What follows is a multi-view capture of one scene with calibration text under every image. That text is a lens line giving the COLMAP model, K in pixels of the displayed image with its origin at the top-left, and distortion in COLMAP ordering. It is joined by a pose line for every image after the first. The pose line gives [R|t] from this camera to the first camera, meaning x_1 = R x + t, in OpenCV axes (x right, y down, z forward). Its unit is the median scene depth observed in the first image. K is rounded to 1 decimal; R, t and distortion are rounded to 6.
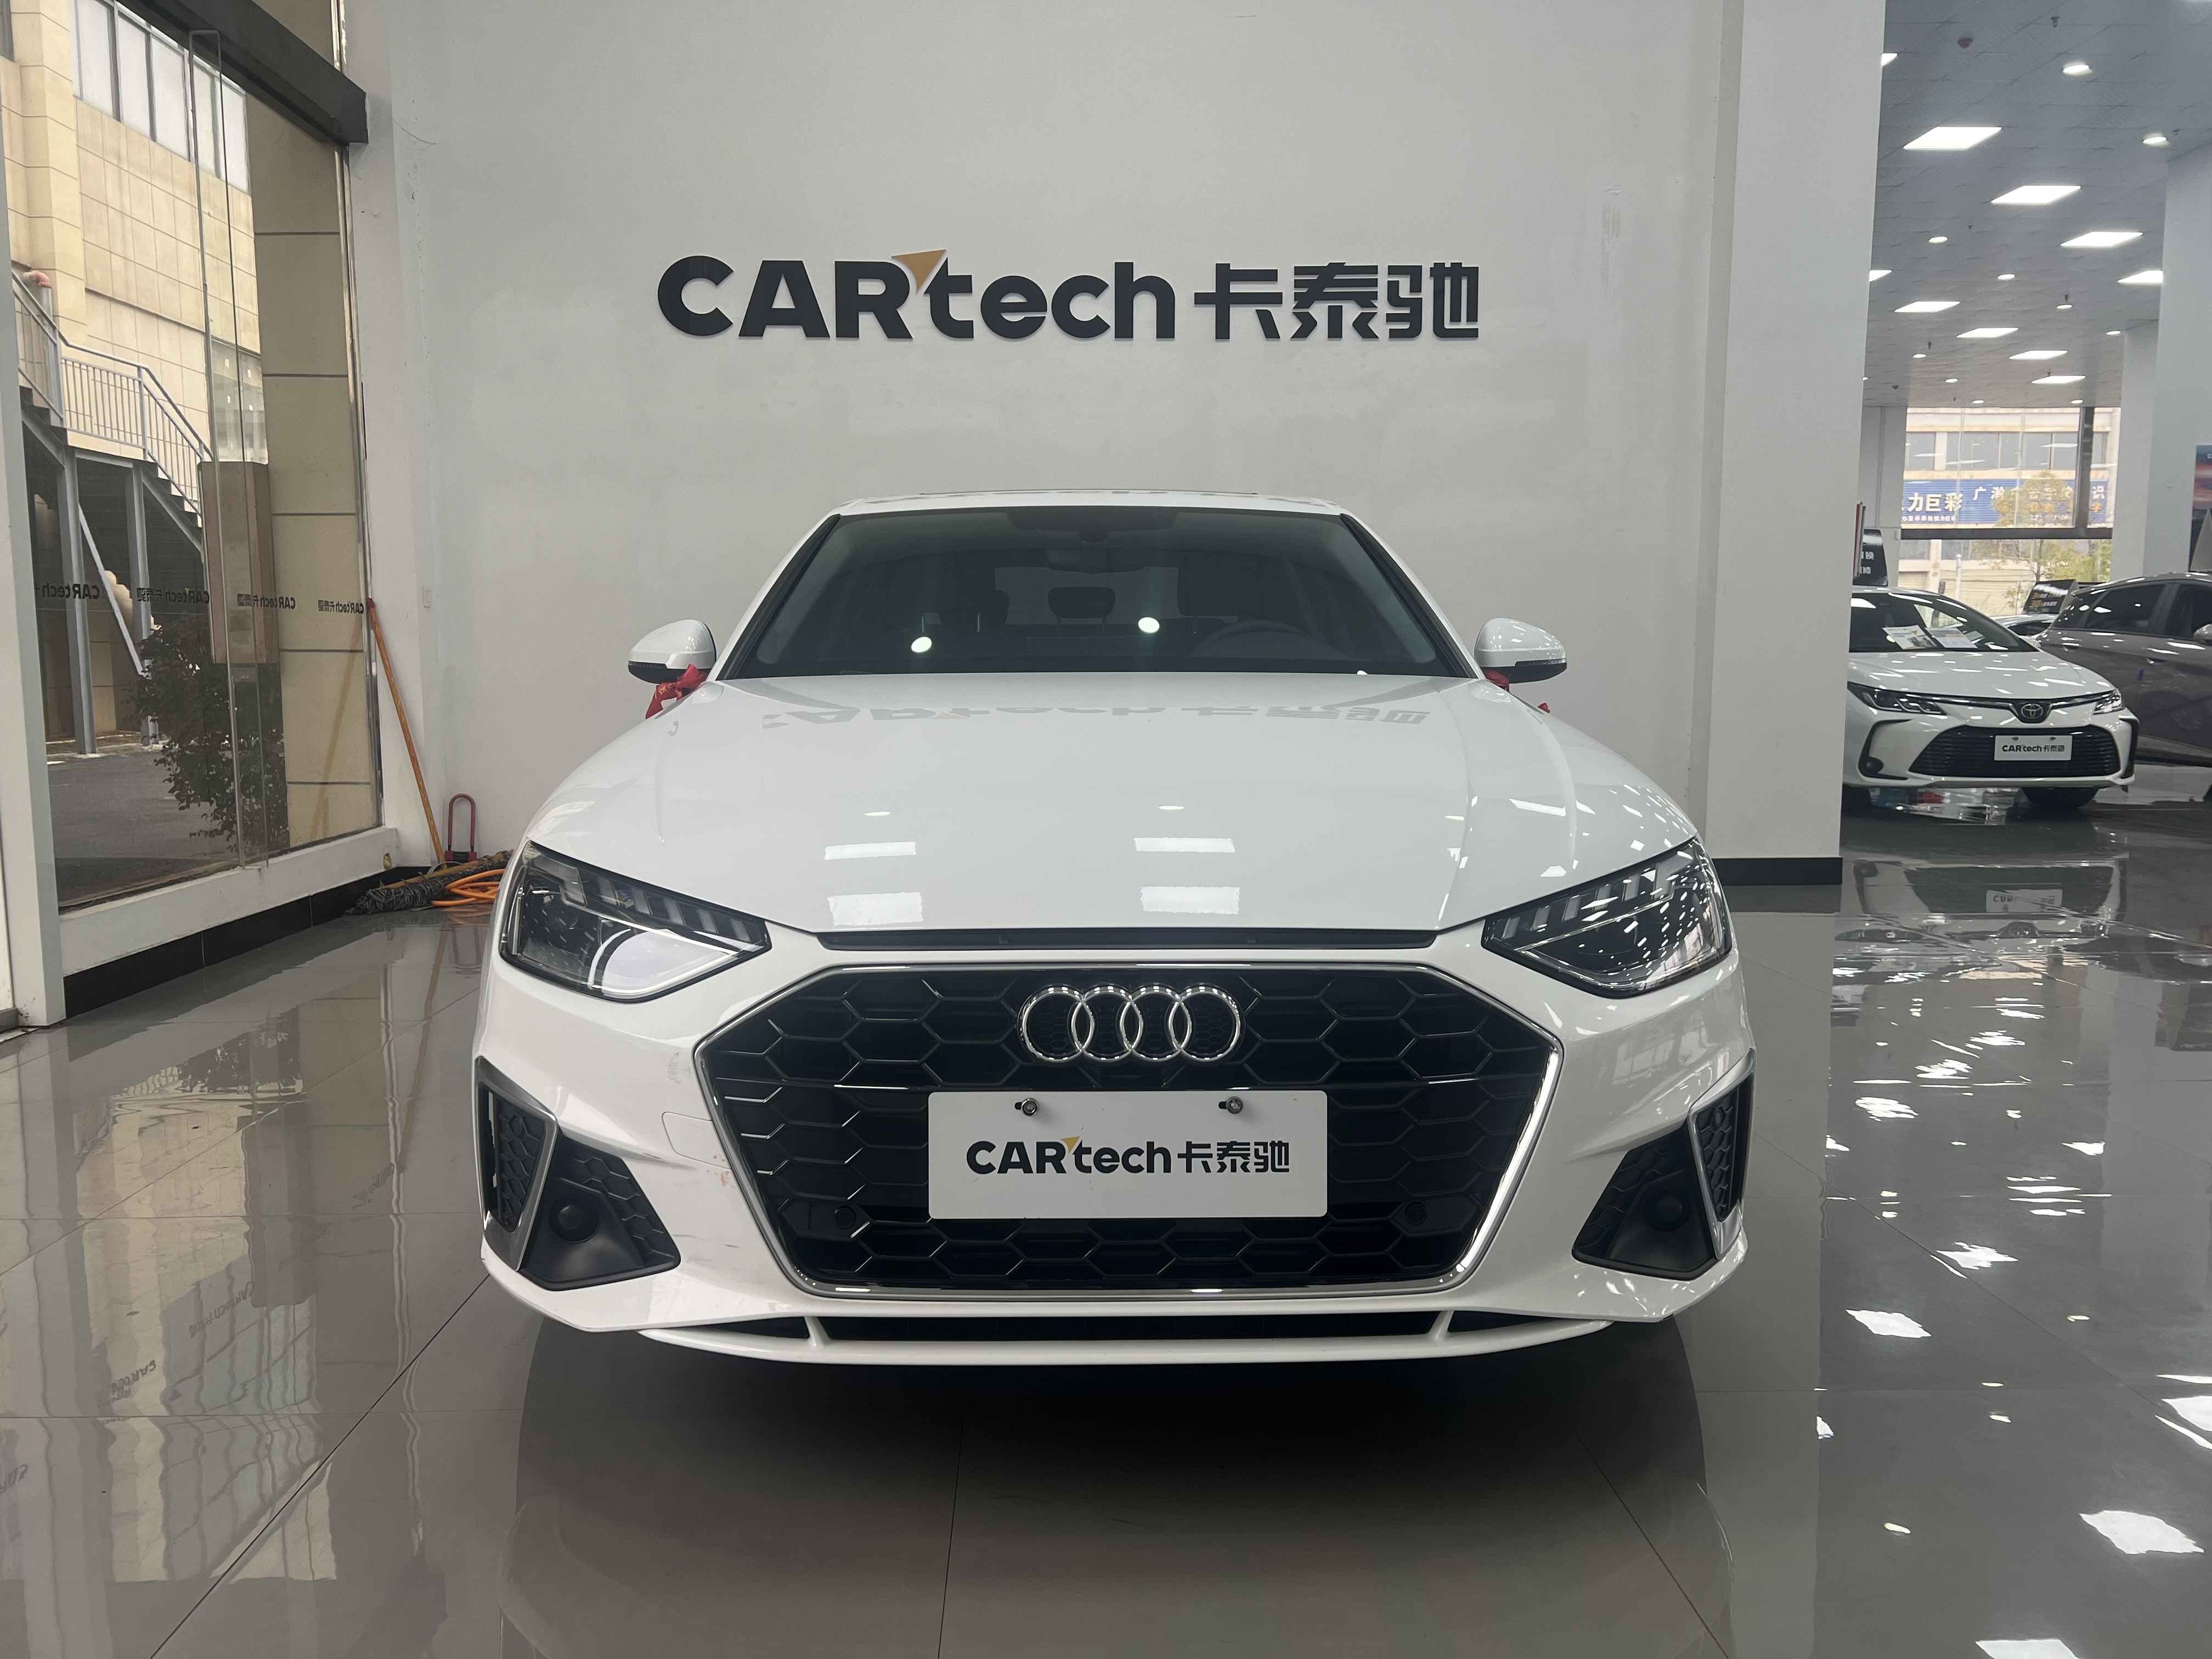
lens RADIAL K [[1655.7, 0, 1104.0], [0, 1655.7, 830.5], [0, 0, 1]] dist [0.039616, -0.041895]
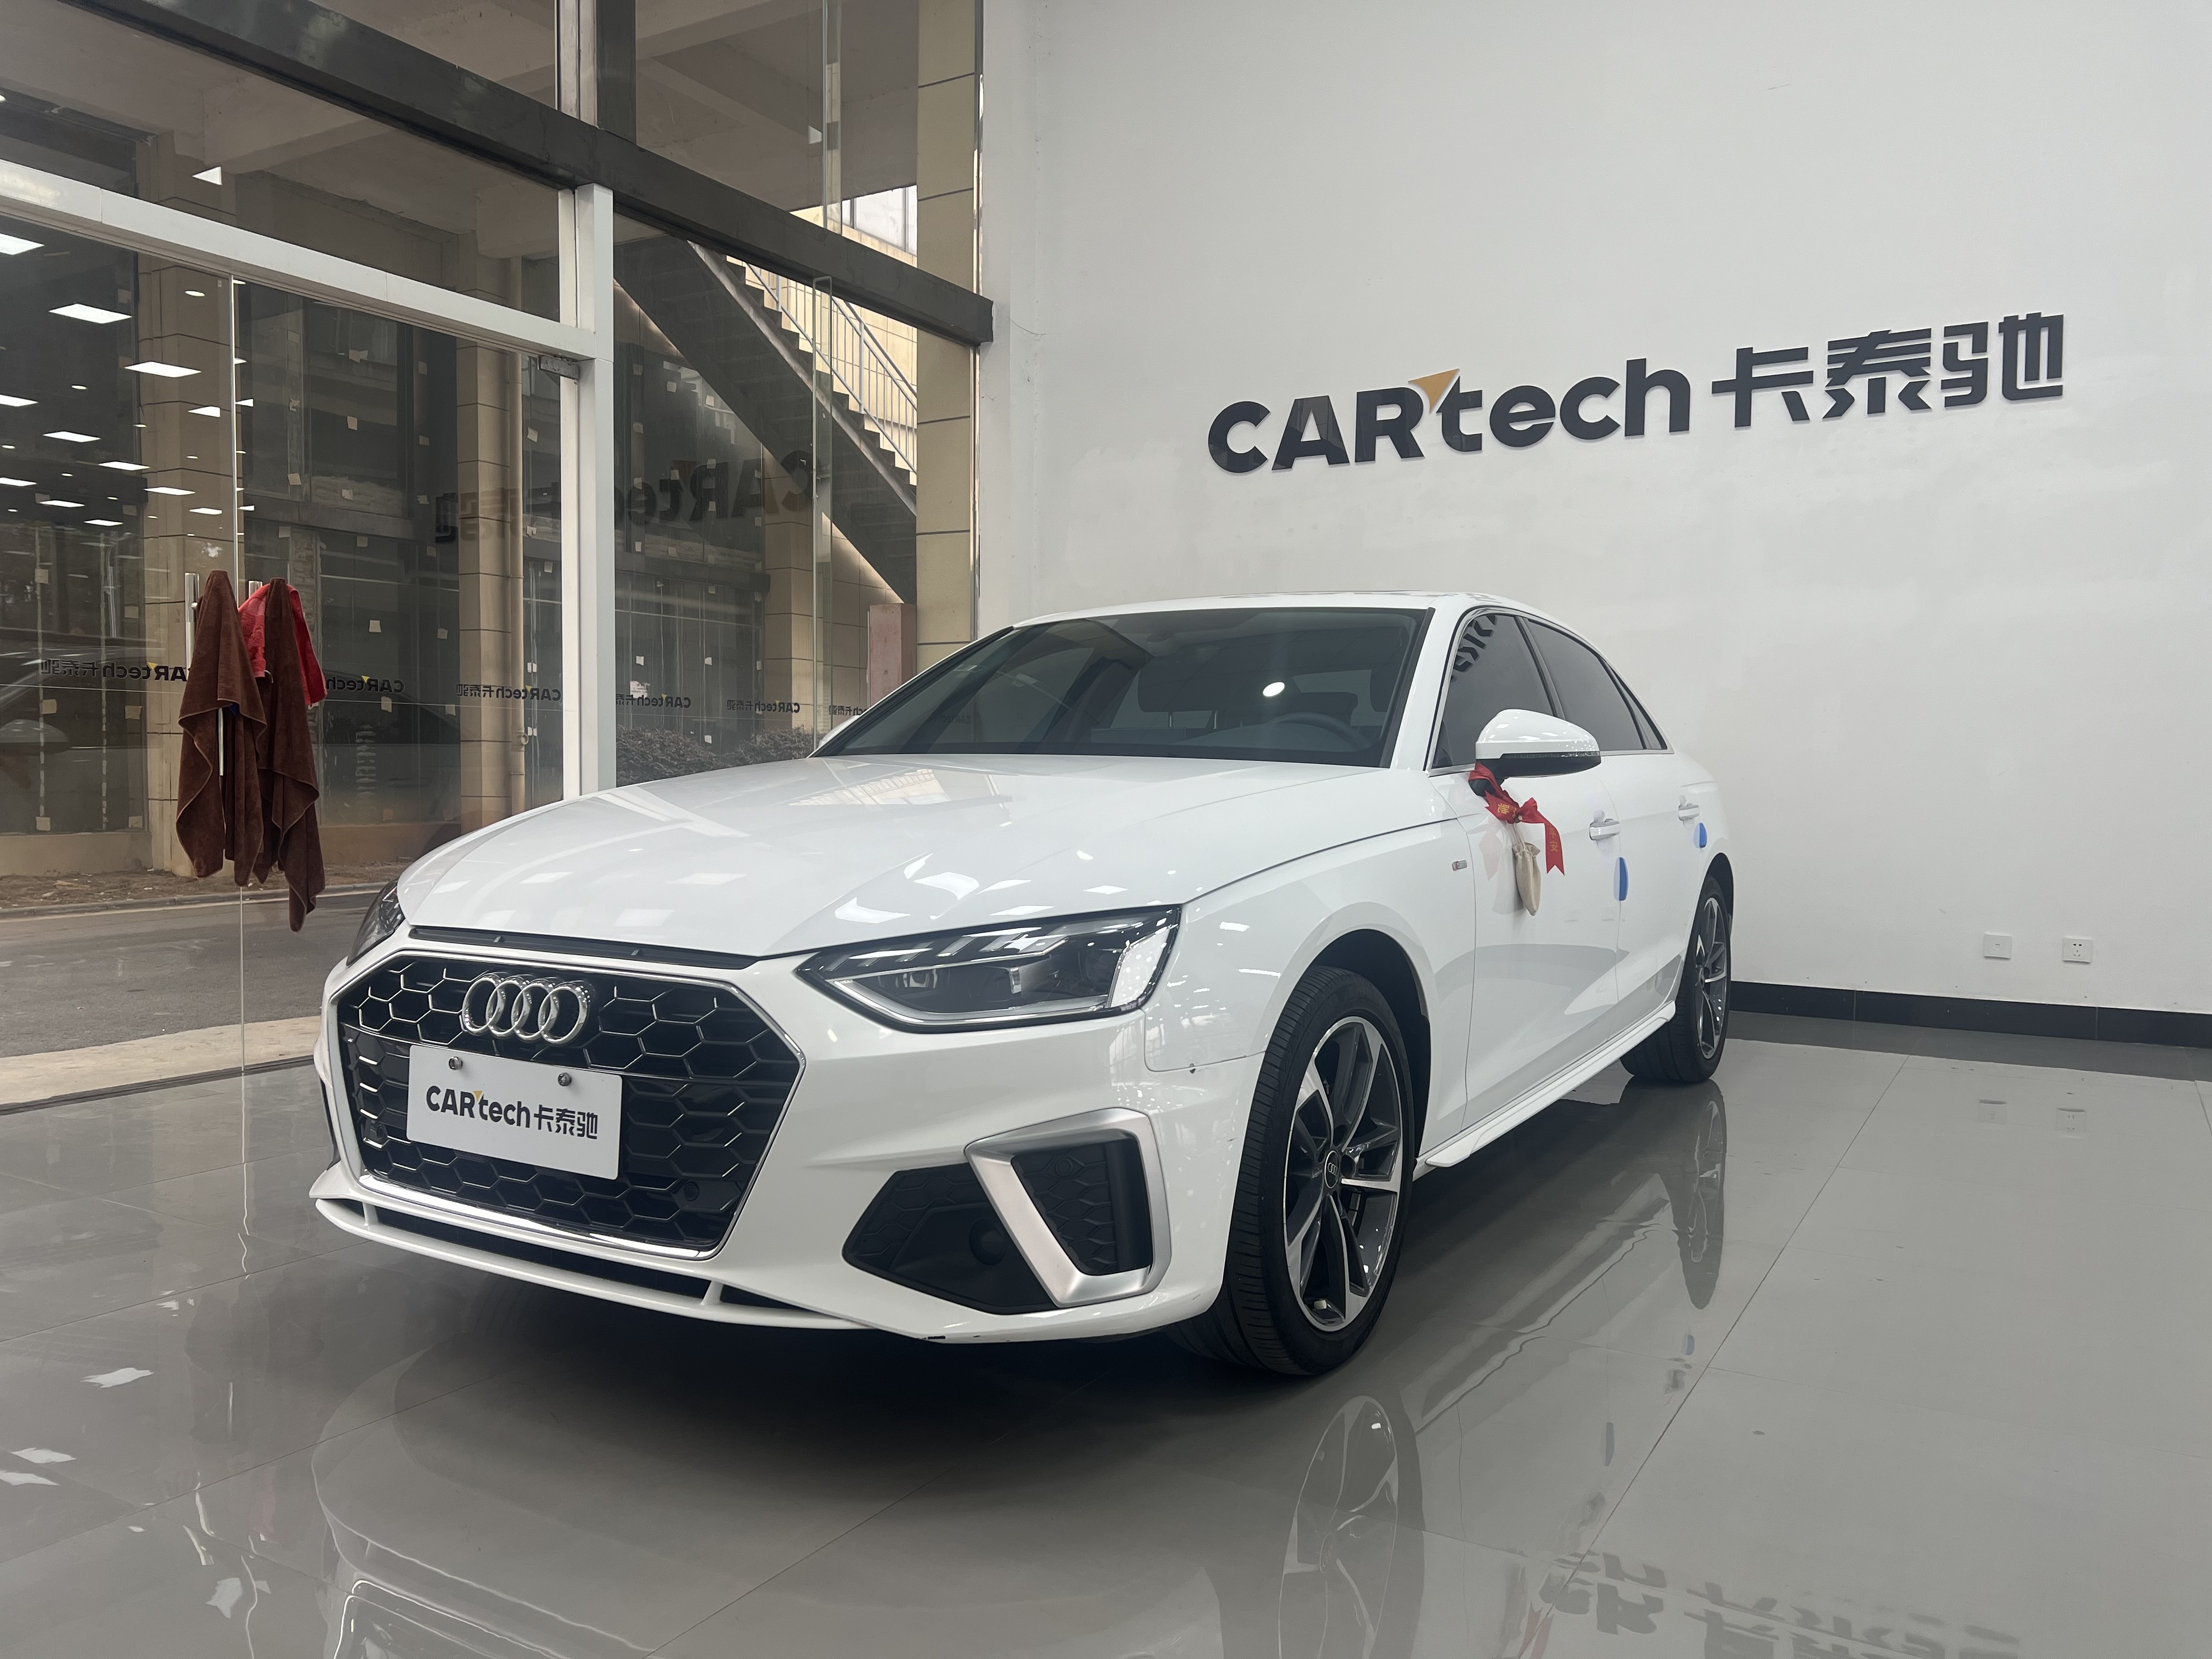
lens RADIAL K [[1655.7, 0, 1098.9], [0, 1655.7, 834.3], [0, 0, 1]] dist [0.039616, -0.041895]
pose [[0.850592, 0.031642, -0.524873, 0.263829], [-0.067740, 0.996464, -0.049705, 0.004098], [0.521444, 0.077834, 0.849728, 0.031604]]
